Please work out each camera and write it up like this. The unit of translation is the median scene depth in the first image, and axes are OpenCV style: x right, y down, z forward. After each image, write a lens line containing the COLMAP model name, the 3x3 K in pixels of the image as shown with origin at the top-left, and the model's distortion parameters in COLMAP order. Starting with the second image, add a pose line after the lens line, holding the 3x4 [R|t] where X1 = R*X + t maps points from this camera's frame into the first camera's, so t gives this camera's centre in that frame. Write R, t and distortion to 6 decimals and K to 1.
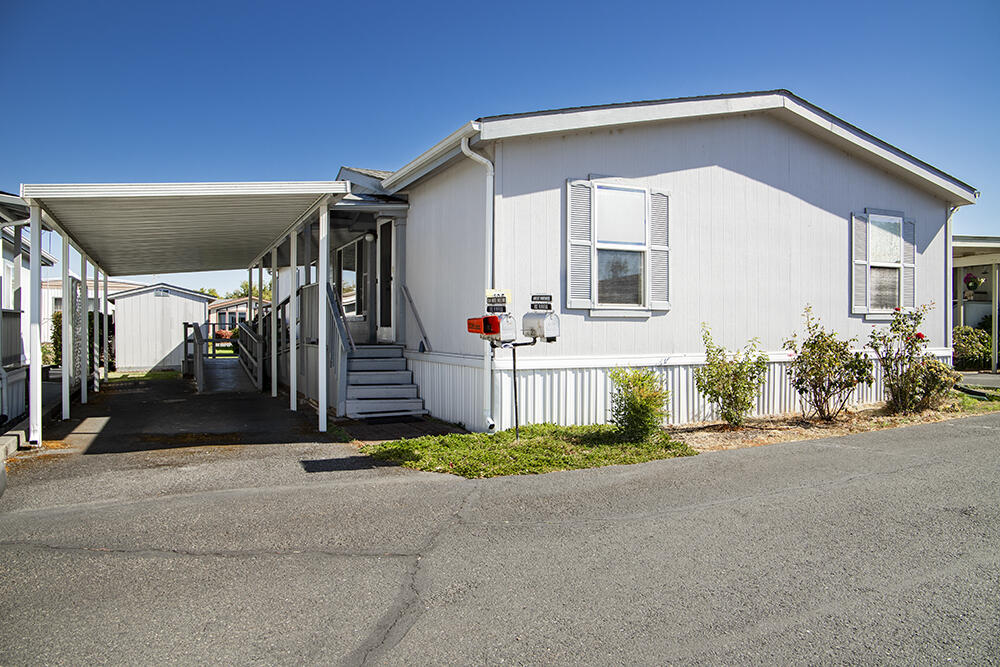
lens RADIAL K [[713.7, 0, 496.9], [0, 713.7, 332.9], [0, 0, 1]] dist [-0.085647, 0.004733]
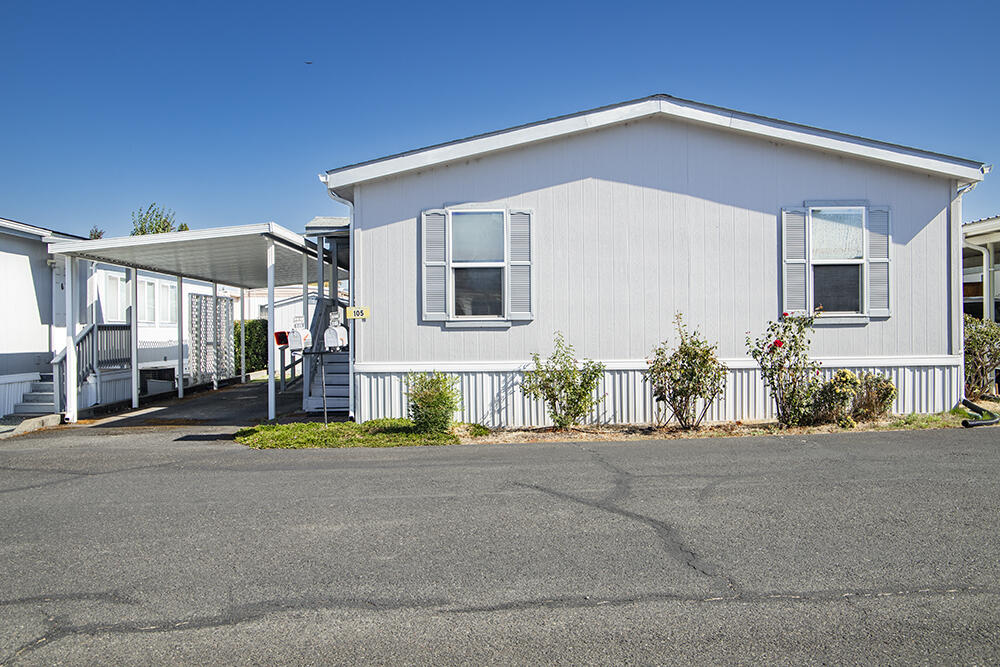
lens RADIAL K [[886.1, 0, 502.2], [0, 886.1, 334.3], [0, 0, 1]] dist [-0.040541, -0.011570]
pose [[0.907209, -0.007122, -0.420620, 0.718476], [0.008571, 0.999962, 0.001556, -0.011761], [0.420593, -0.005017, 0.907235, -0.225967]]
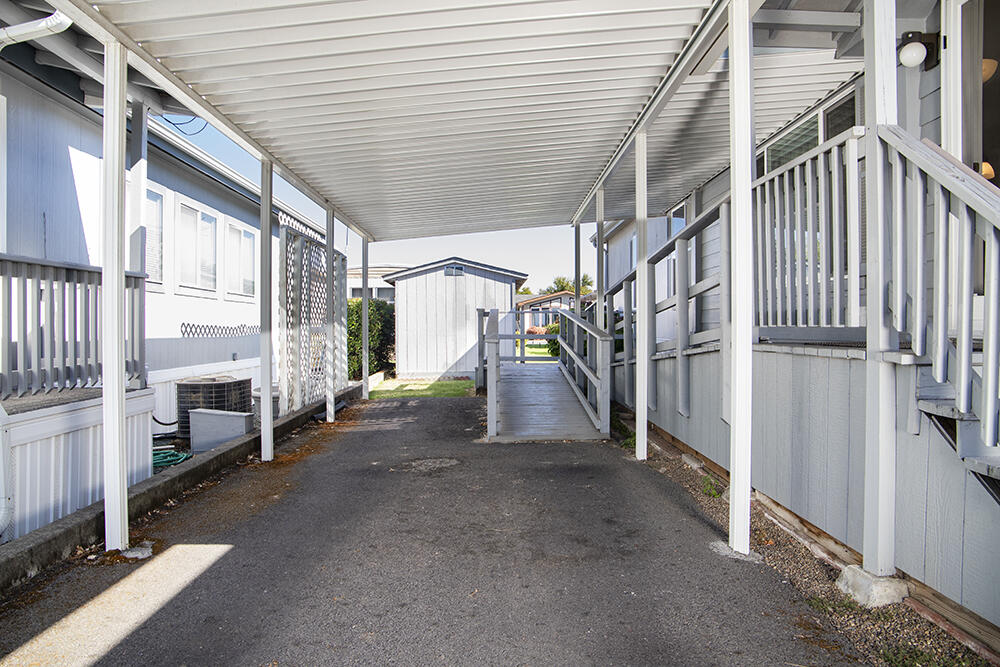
lens RADIAL K [[665.2, 0, 496.8], [0, 665.2, 333.3], [0, 0, 1]] dist [-0.038259, 0.001405]
pose [[0.908463, 0.000337, -0.417965, -0.299017], [0.001321, 0.999992, 0.003678, 0.009592], [0.417963, -0.003893, 0.908456, 0.776817]]
